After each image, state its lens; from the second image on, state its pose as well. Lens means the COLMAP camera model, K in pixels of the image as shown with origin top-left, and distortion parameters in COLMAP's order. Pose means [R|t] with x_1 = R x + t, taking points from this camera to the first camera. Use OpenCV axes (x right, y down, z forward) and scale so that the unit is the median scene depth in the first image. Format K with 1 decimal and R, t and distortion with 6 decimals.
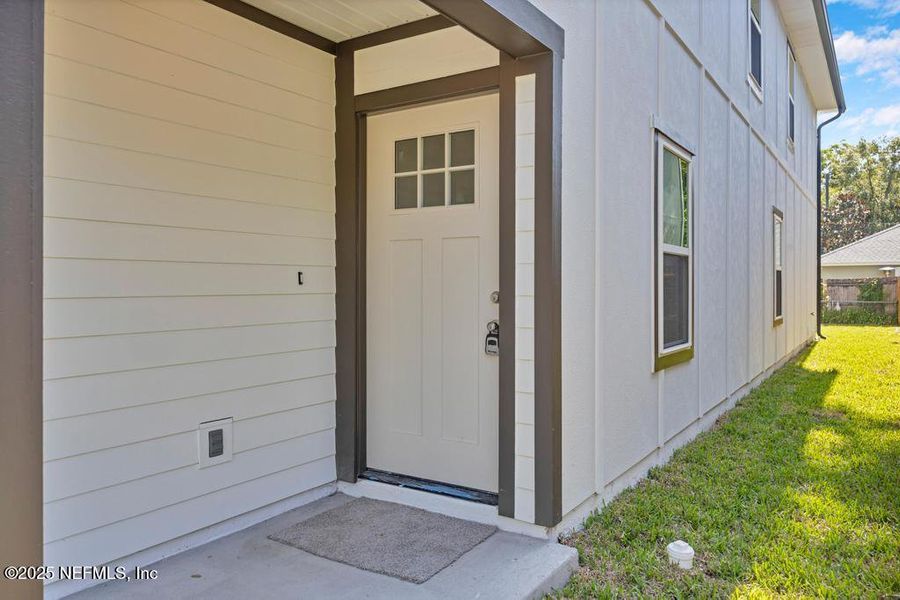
lens RADIAL K [[654.8, 0, 449.3], [0, 654.8, 283.8], [0, 0, 1]] dist [-0.001946, -0.000027]
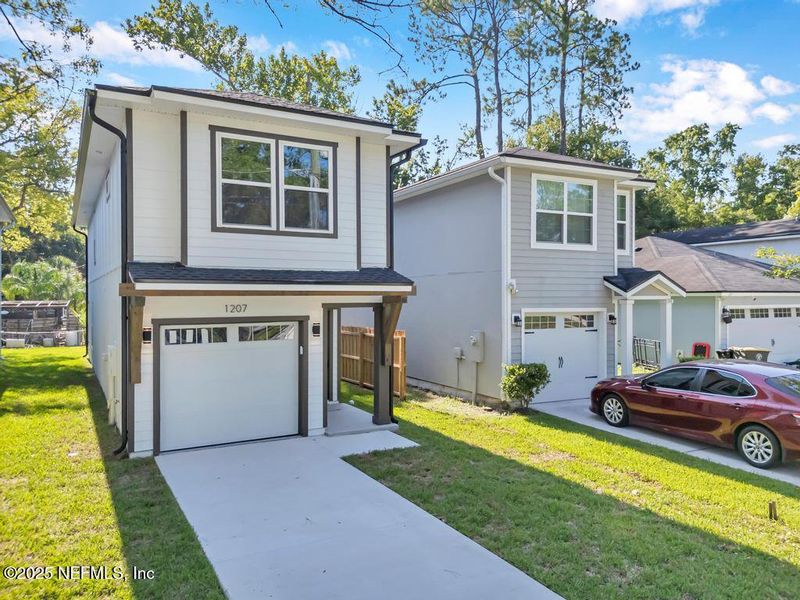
lens RADIAL K [[588.9, 0, 400.0], [0, 588.9, 300.0], [0, 0, 1]] dist [0.060358, -0.051803]
pose [[0.475801, -0.008343, 0.879513, -3.178381], [0.001358, 0.999961, 0.008751, -0.386171], [-0.879552, -0.002969, 0.475794, -1.370573]]
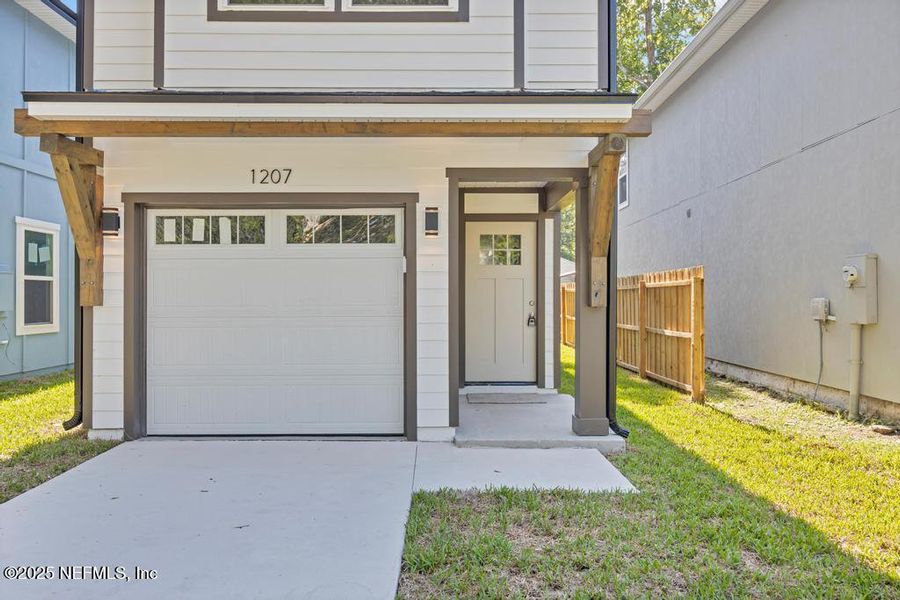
lens RADIAL K [[688.0, 0, 444.9], [0, 688.0, 287.9], [0, 0, 1]] dist [-0.003967, 0.002575]
pose [[0.838462, 0.003011, 0.544952, -1.572080], [0.000810, 0.999977, -0.006771, -0.019904], [-0.544960, 0.006118, 0.838440, -0.982467]]
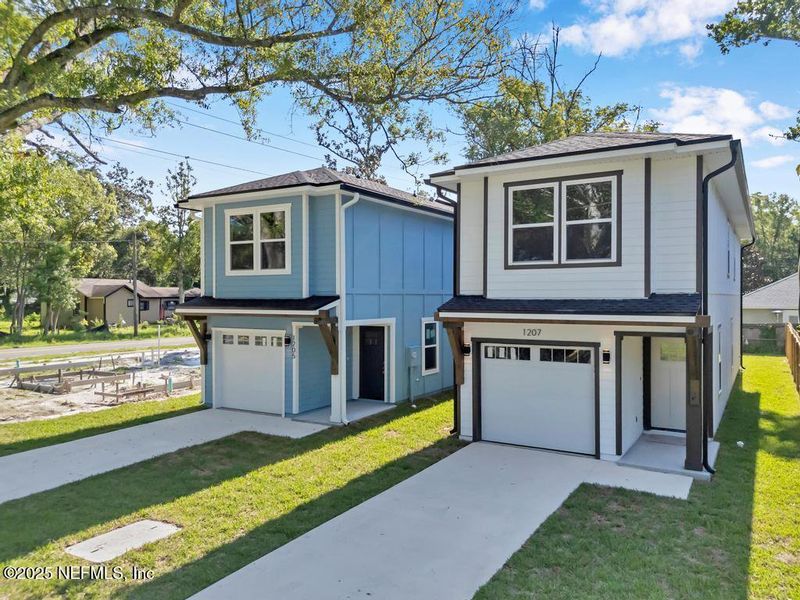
lens RADIAL K [[588.9, 0, 400.0], [0, 588.9, 300.0], [0, 0, 1]] dist [0.060358, -0.051803]
pose [[0.999511, -0.003440, 0.031090, -1.855065], [0.003267, 0.999979, 0.005606, -0.528996], [-0.031109, -0.005502, 0.999501, -2.655297]]
